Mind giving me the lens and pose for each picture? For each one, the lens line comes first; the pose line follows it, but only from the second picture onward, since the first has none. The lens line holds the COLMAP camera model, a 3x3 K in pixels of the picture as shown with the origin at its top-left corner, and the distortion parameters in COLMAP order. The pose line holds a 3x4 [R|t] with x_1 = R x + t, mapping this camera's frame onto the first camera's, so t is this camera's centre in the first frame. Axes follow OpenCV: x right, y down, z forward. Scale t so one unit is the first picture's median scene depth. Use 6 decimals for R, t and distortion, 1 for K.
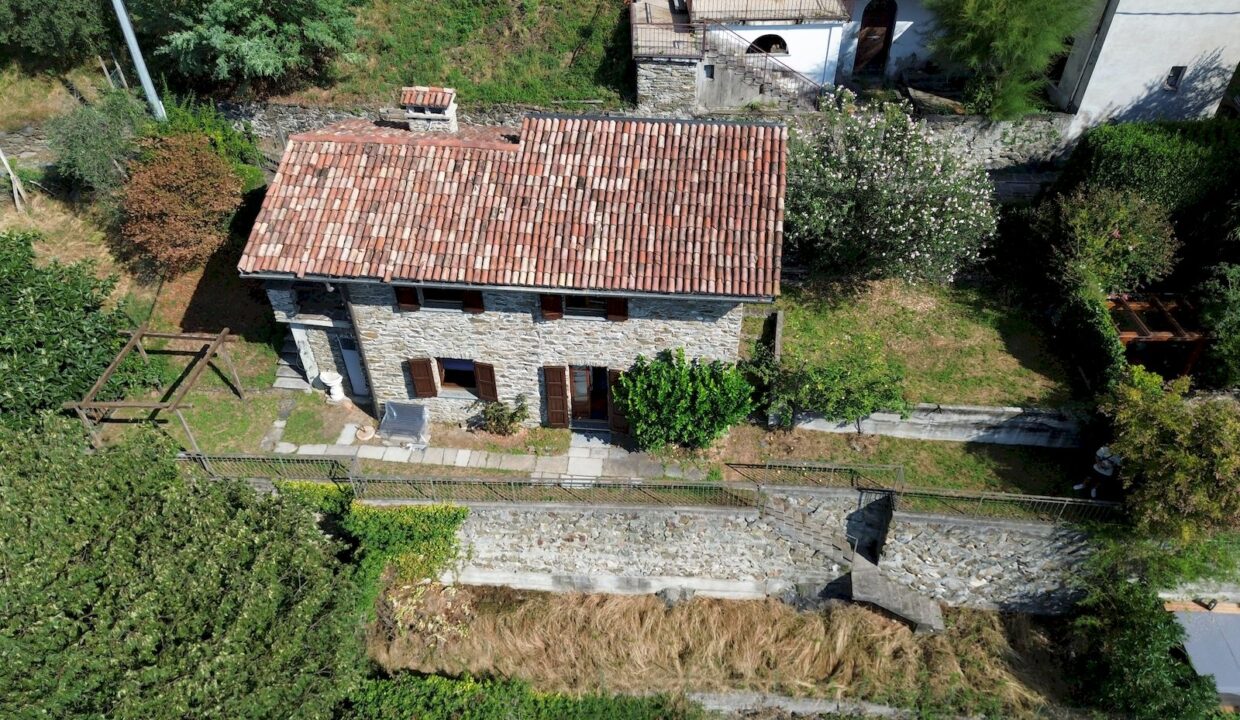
lens RADIAL K [[864.2, 0, 617.4], [0, 864.2, 363.8], [0, 0, 1]] dist [0.031768, -0.004158]
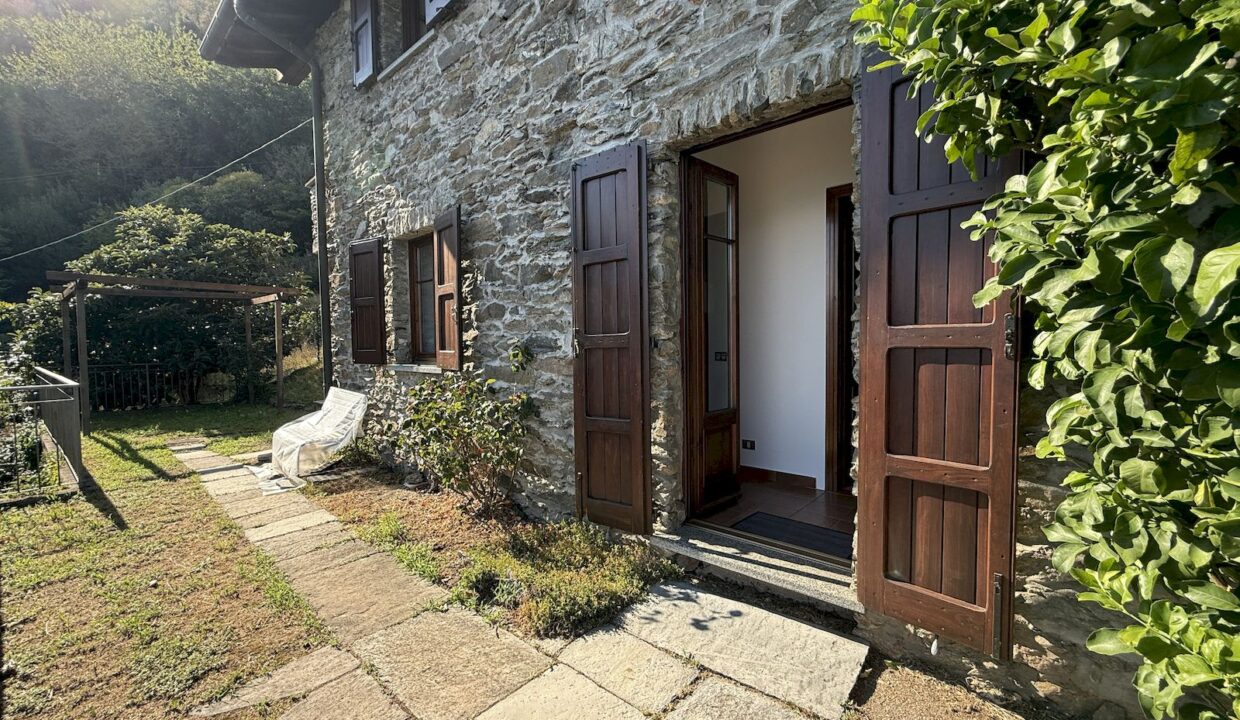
lens RADIAL K [[495.5, 0, 621.5], [0, 495.5, 359.8], [0, 0, 1]] dist [0.000362, -0.001193]
pose [[0.809196, 0.024291, -0.587036, 0.009565], [-0.389857, 0.769697, -0.505547, 0.108864], [0.439560, 0.637947, 0.632306, 0.924842]]
